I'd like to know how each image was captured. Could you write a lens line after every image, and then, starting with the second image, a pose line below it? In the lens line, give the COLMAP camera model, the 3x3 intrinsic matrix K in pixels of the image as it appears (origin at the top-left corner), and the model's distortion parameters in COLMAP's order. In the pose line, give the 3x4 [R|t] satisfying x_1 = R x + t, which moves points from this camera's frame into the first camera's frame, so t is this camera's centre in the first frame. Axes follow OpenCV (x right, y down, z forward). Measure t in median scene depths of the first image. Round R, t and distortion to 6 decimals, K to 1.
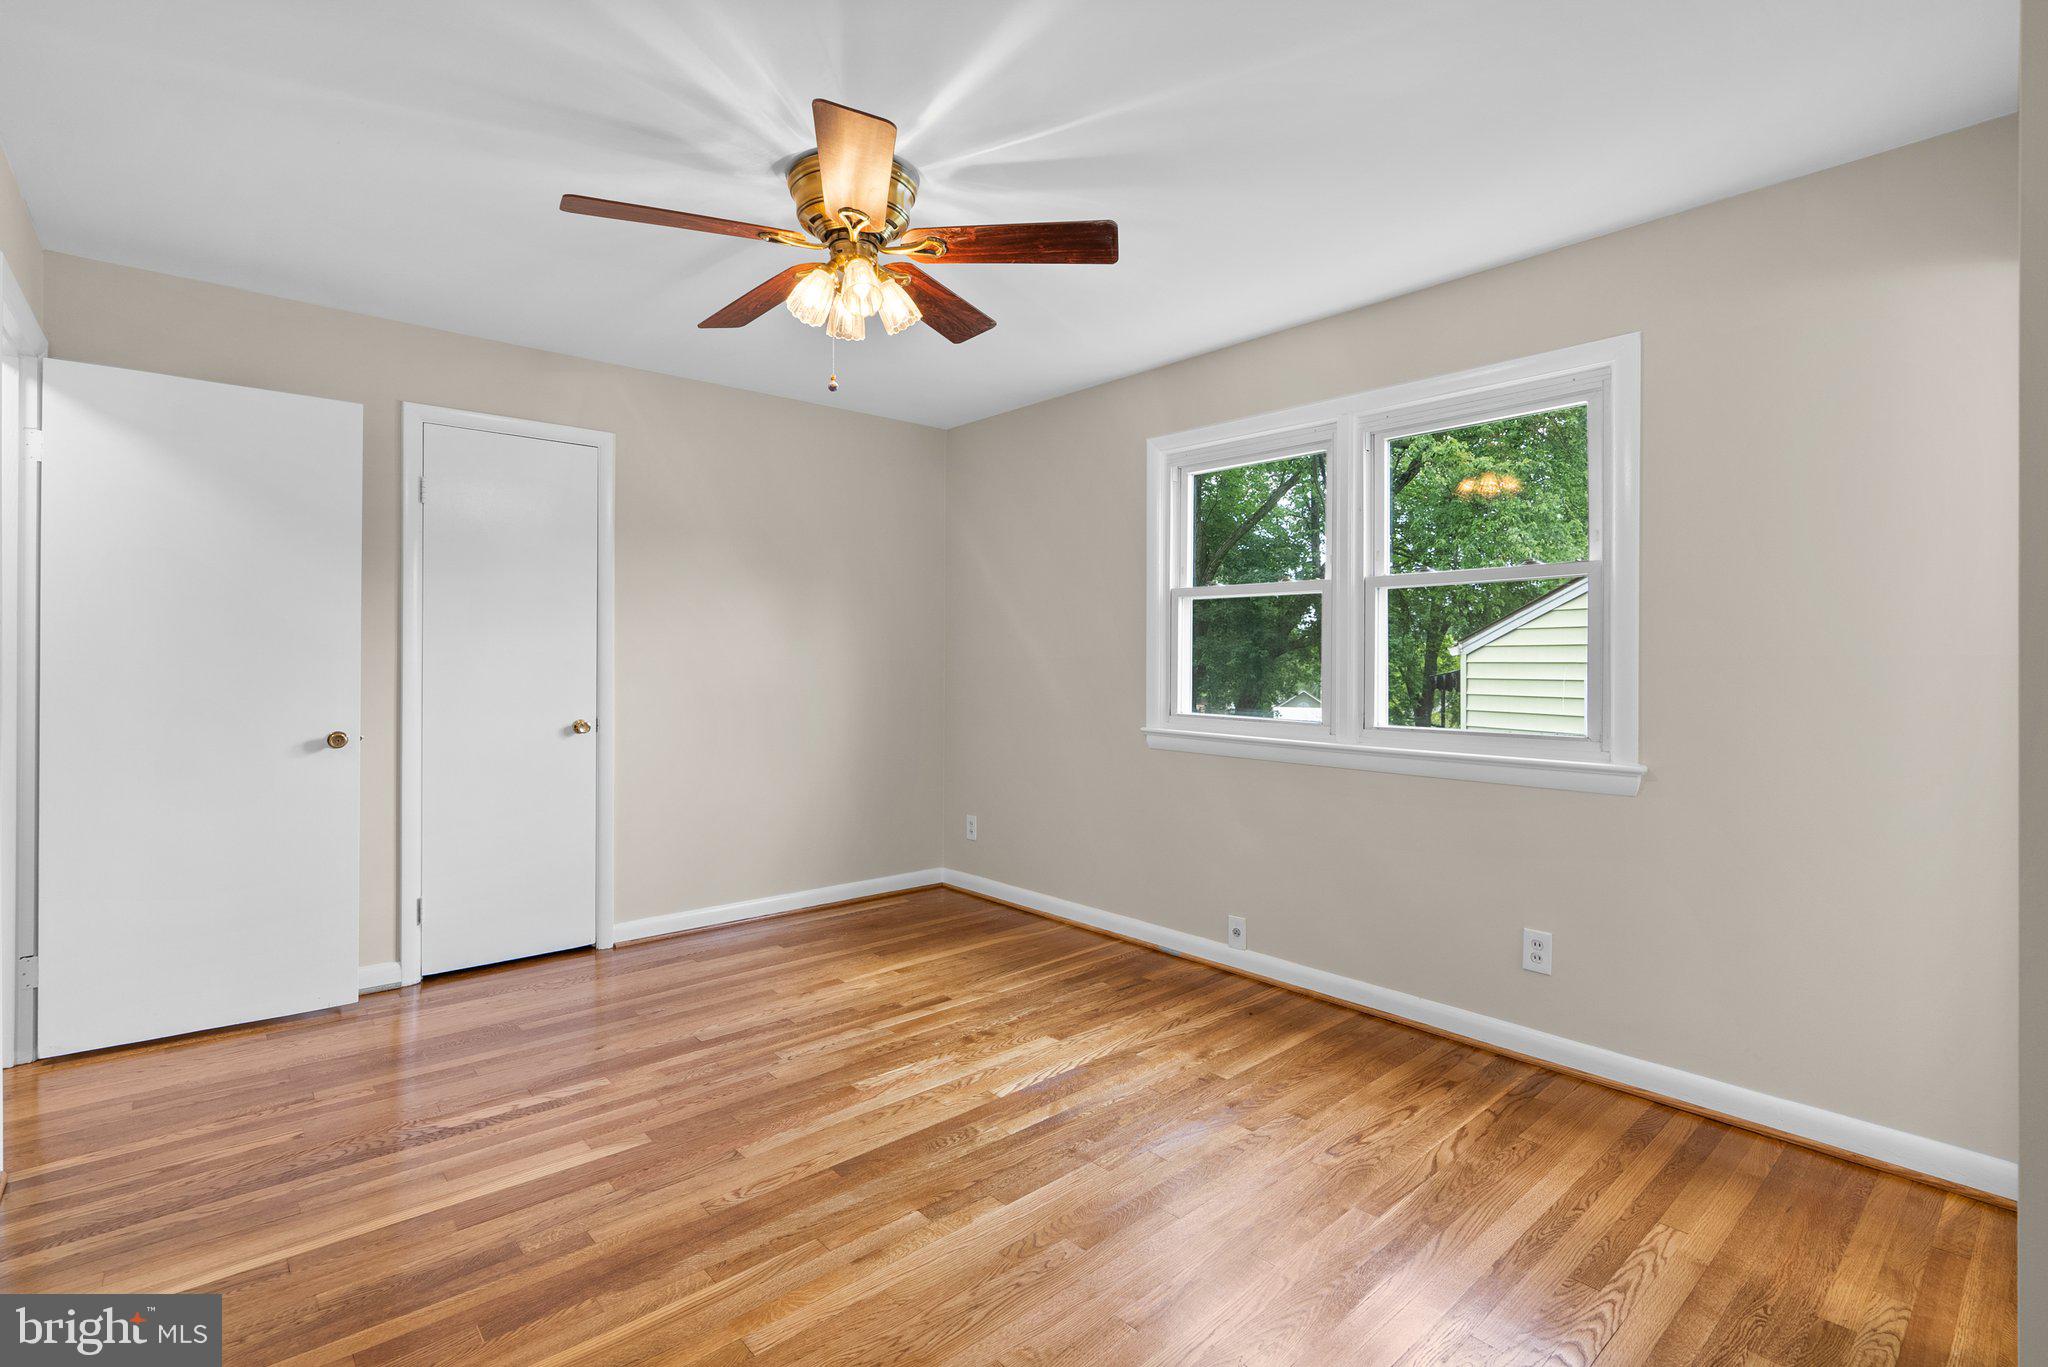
lens RADIAL K [[938.1, 0, 1032.8], [0, 938.1, 675.3], [0, 0, 1]] dist [-0.003191, 0.002259]
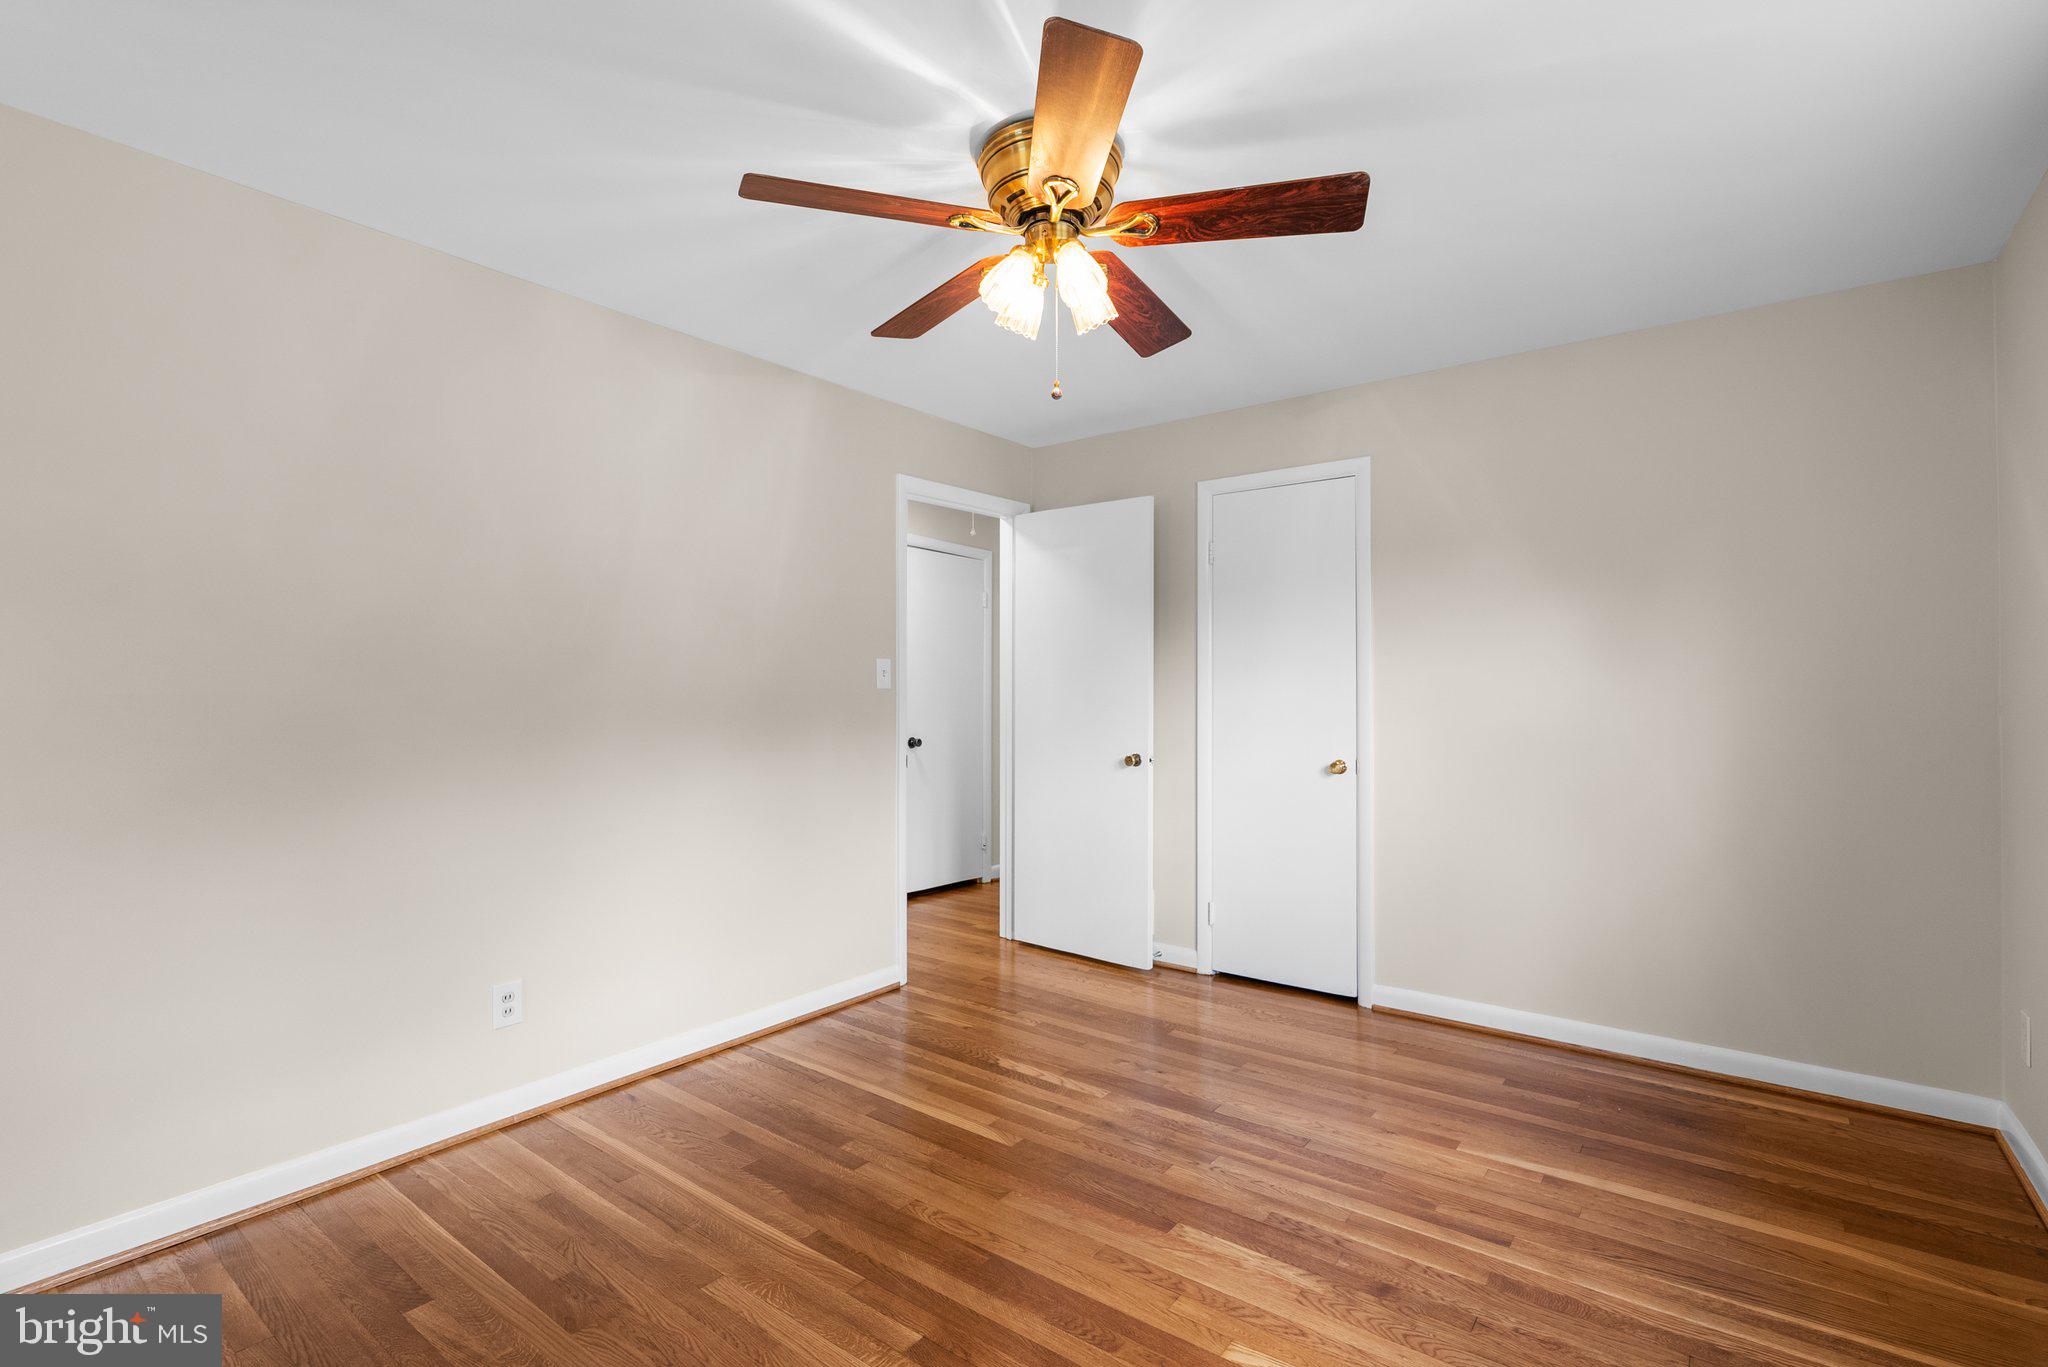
lens RADIAL K [[938.1, 0, 1041.5], [0, 938.1, 691.2], [0, 0, 1]] dist [-0.003191, 0.002259]
pose [[0.202150, -0.006499, -0.979333, 0.481047], [-0.016604, 0.999812, -0.010062, -0.010504], [0.979214, 0.018295, 0.202004, 0.592391]]
